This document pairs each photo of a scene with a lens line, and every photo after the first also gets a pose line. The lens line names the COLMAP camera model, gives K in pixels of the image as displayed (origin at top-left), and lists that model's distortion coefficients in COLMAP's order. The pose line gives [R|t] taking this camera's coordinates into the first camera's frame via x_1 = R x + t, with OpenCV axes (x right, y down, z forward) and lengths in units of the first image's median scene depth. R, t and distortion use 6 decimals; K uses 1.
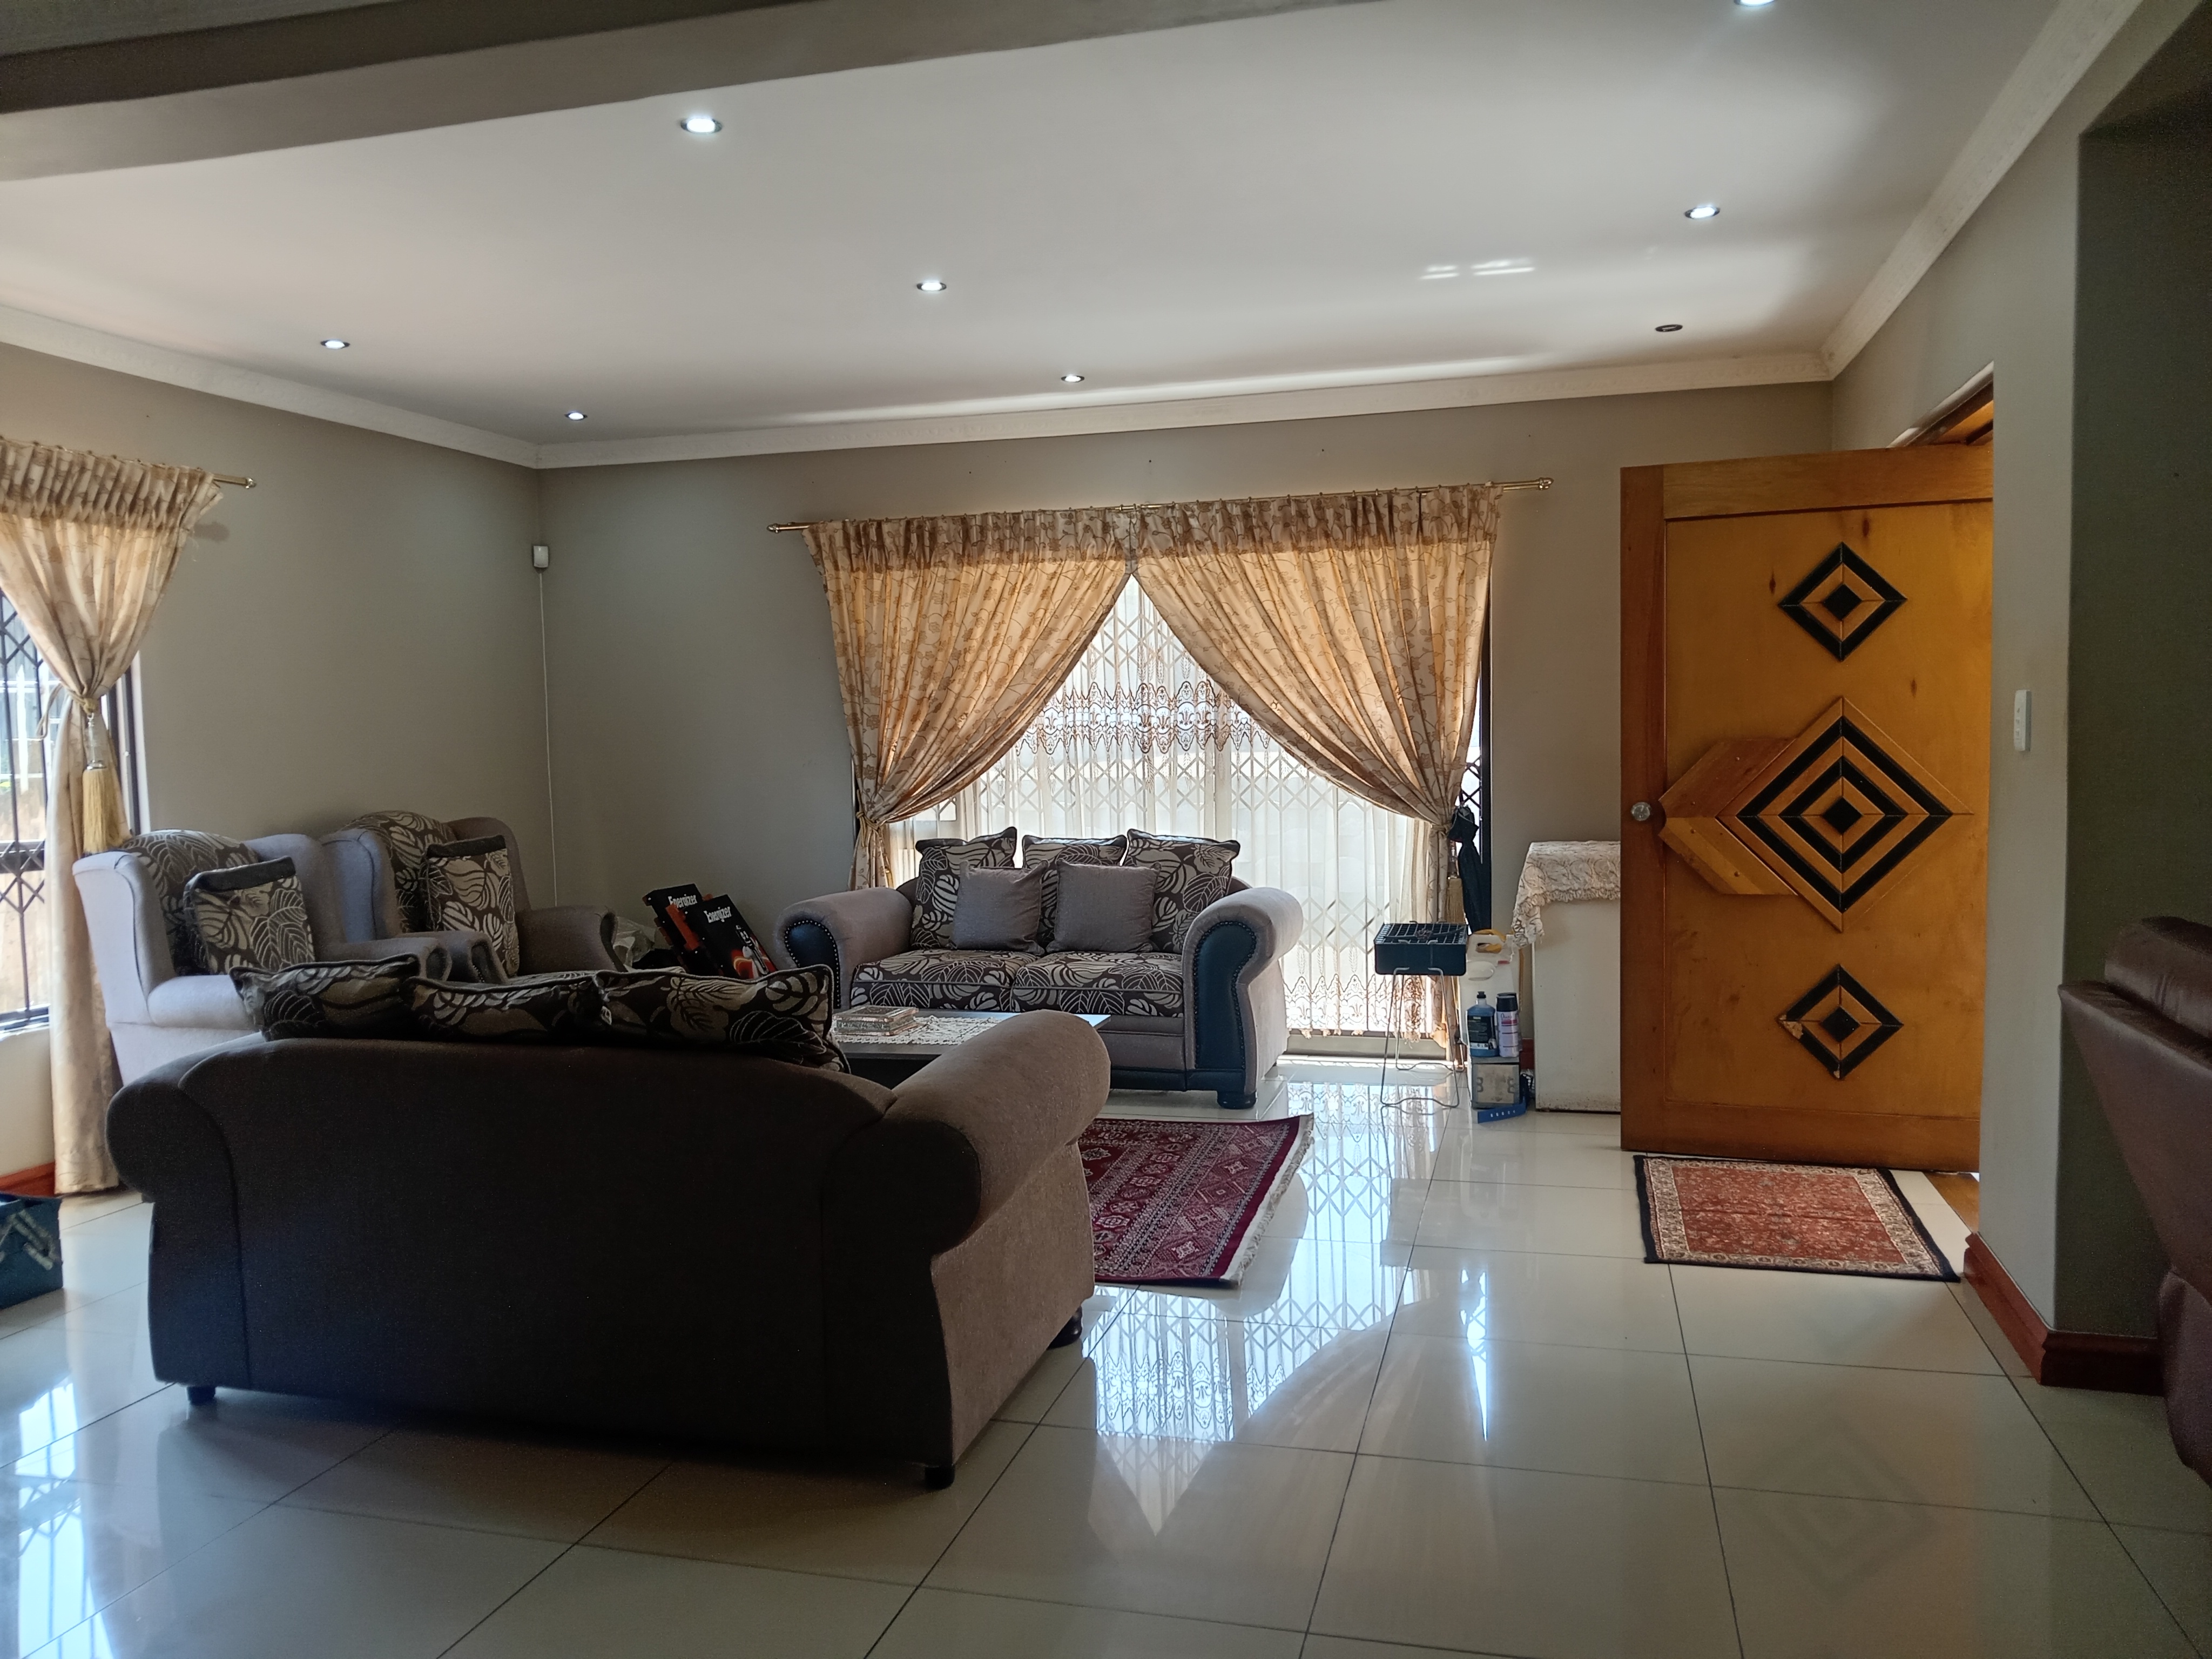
lens RADIAL K [[1635.2, 0, 1118.7], [0, 1635.2, 833.3], [0, 0, 1]] dist [0.026385, -0.060179]
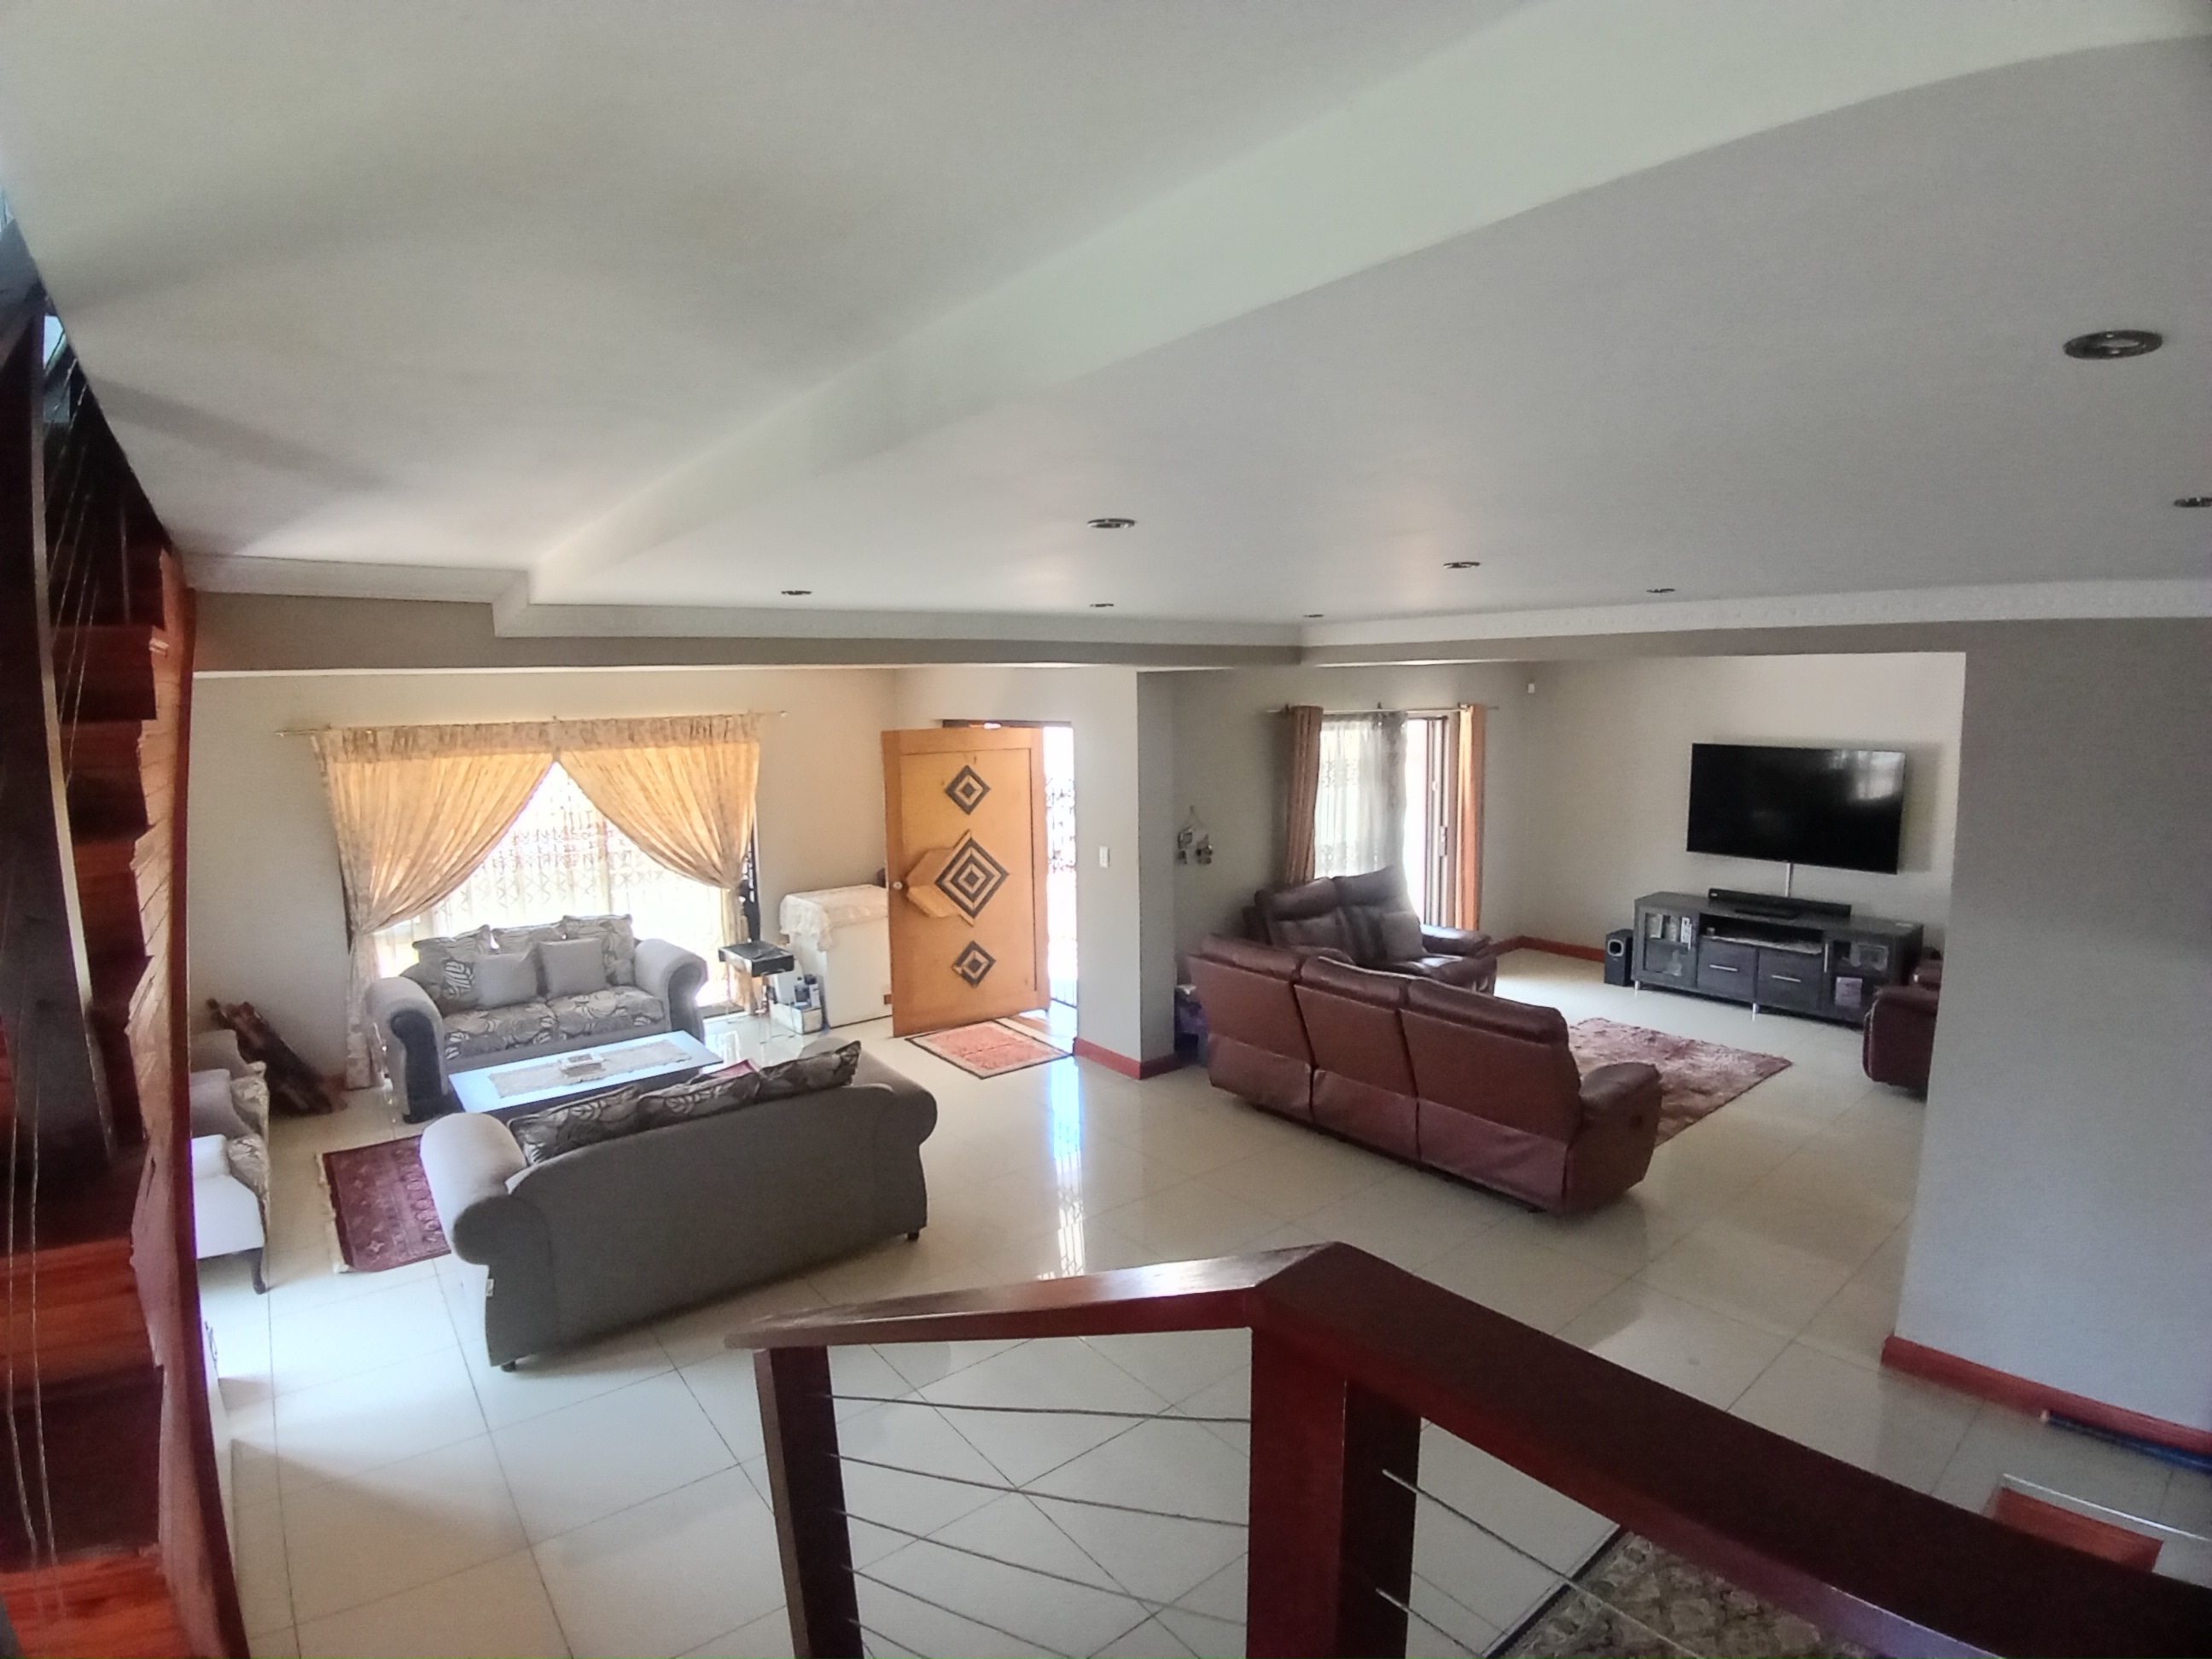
lens RADIAL K [[1098.9, 0, 1103.6], [0, 1098.9, 829.8], [0, 0, 1]] dist [-0.091320, 0.004482]
pose [[0.595624, -0.088475, 0.798376, -0.560993], [0.054338, 0.996077, 0.069845, -0.143698], [-0.801423, 0.001780, 0.598095, -0.086079]]
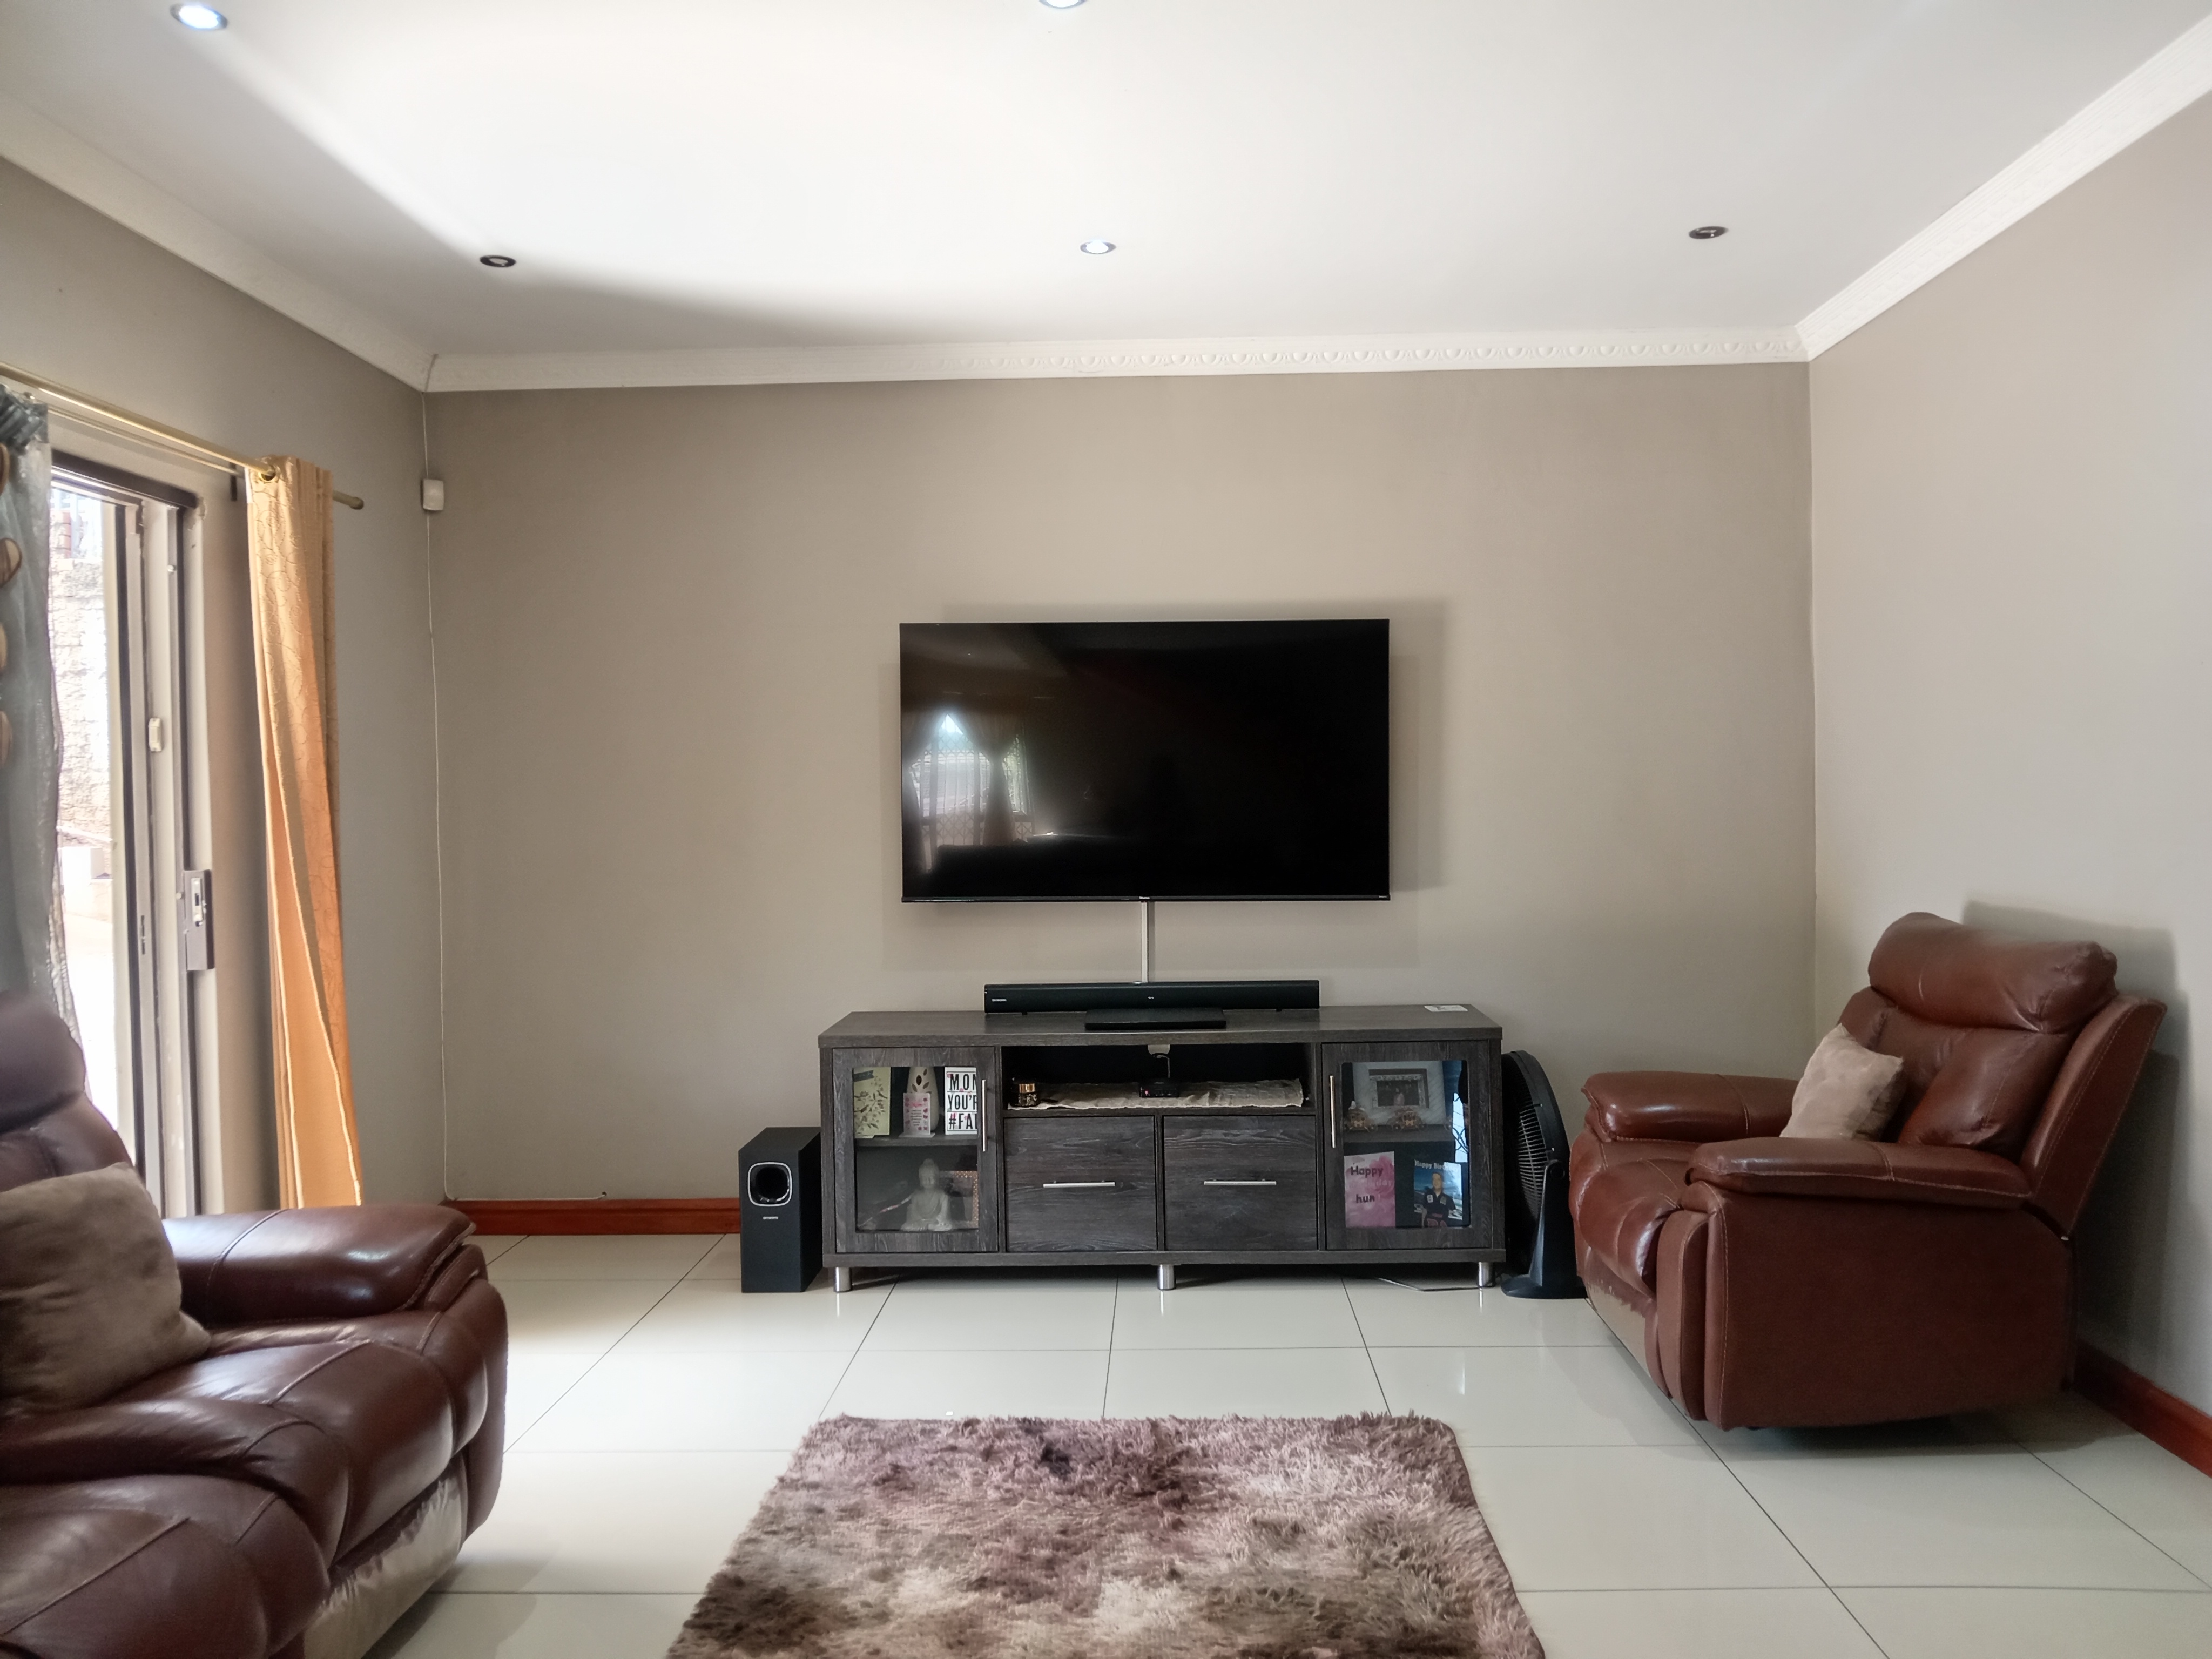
lens RADIAL K [[1635.2, 0, 1125.6], [0, 1635.2, 821.8], [0, 0, 1]] dist [0.026385, -0.060179]
pose [[-0.231820, 0.010149, 0.972706, 0.152052], [0.081190, 0.996658, 0.008951, -0.018426], [-0.969364, 0.081049, -0.231870, 0.211131]]
